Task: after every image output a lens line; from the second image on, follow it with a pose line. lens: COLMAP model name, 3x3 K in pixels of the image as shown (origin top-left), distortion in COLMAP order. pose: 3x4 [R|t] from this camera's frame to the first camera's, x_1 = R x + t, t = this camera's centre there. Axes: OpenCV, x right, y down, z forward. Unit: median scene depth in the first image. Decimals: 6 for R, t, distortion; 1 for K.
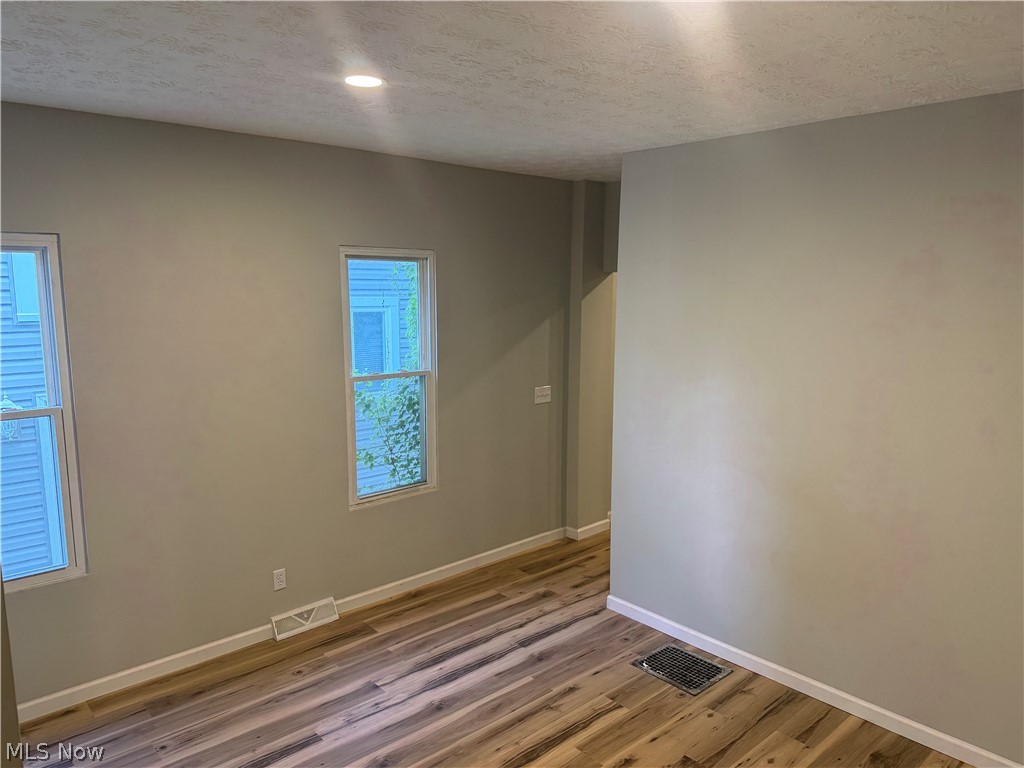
lens RADIAL K [[720.7, 0, 505.2], [0, 720.7, 387.7], [0, 0, 1]] dist [0.045339, -0.052377]
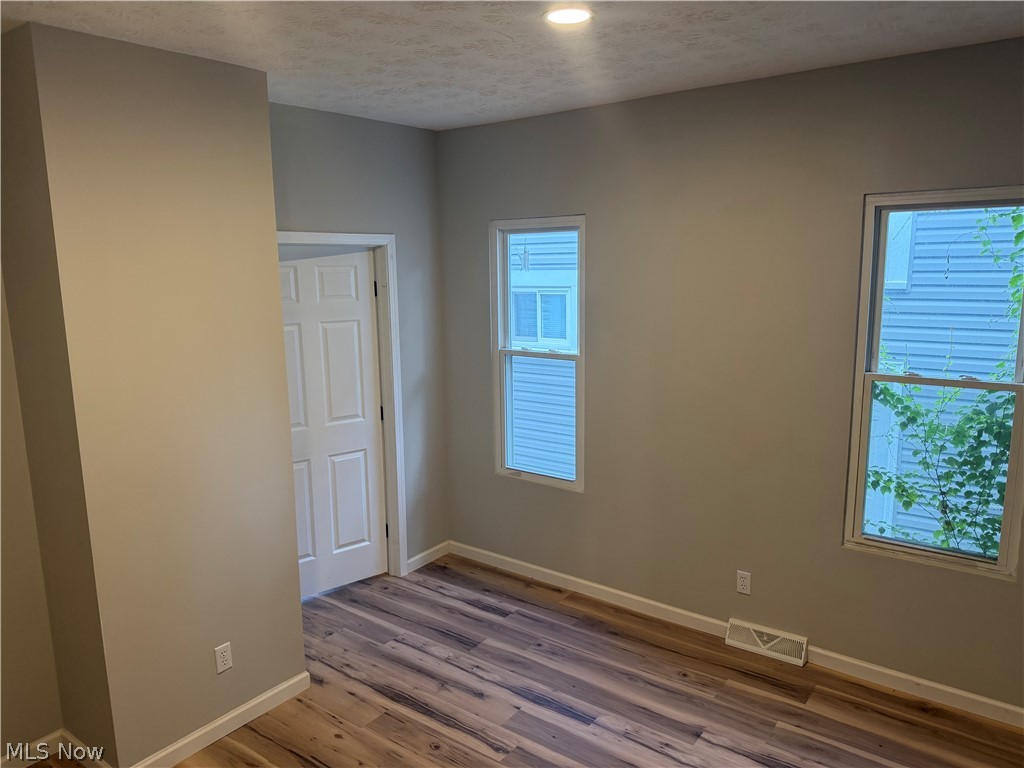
lens RADIAL K [[720.7, 0, 517.2], [0, 720.7, 379.8], [0, 0, 1]] dist [0.045339, -0.052377]
pose [[0.209997, 0.159197, -0.964654, 0.499514], [-0.128810, 0.982559, 0.134111, -0.073443], [0.969180, 0.096094, 0.226840, 0.543246]]
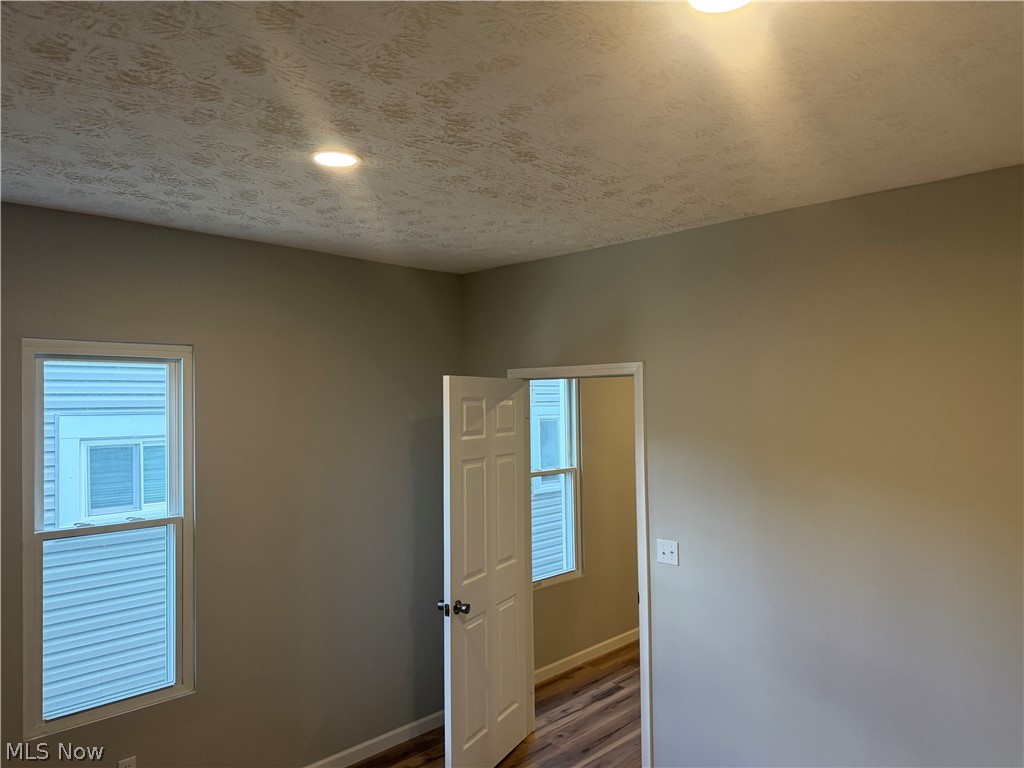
lens RADIAL K [[720.7, 0, 513.9], [0, 720.7, 426.4], [0, 0, 1]] dist [0.045339, -0.052377]
pose [[0.997075, -0.024316, 0.072451, -0.746141], [0.031909, 0.993901, -0.105562, 0.090461], [-0.069443, 0.107566, 0.991770, -0.479869]]
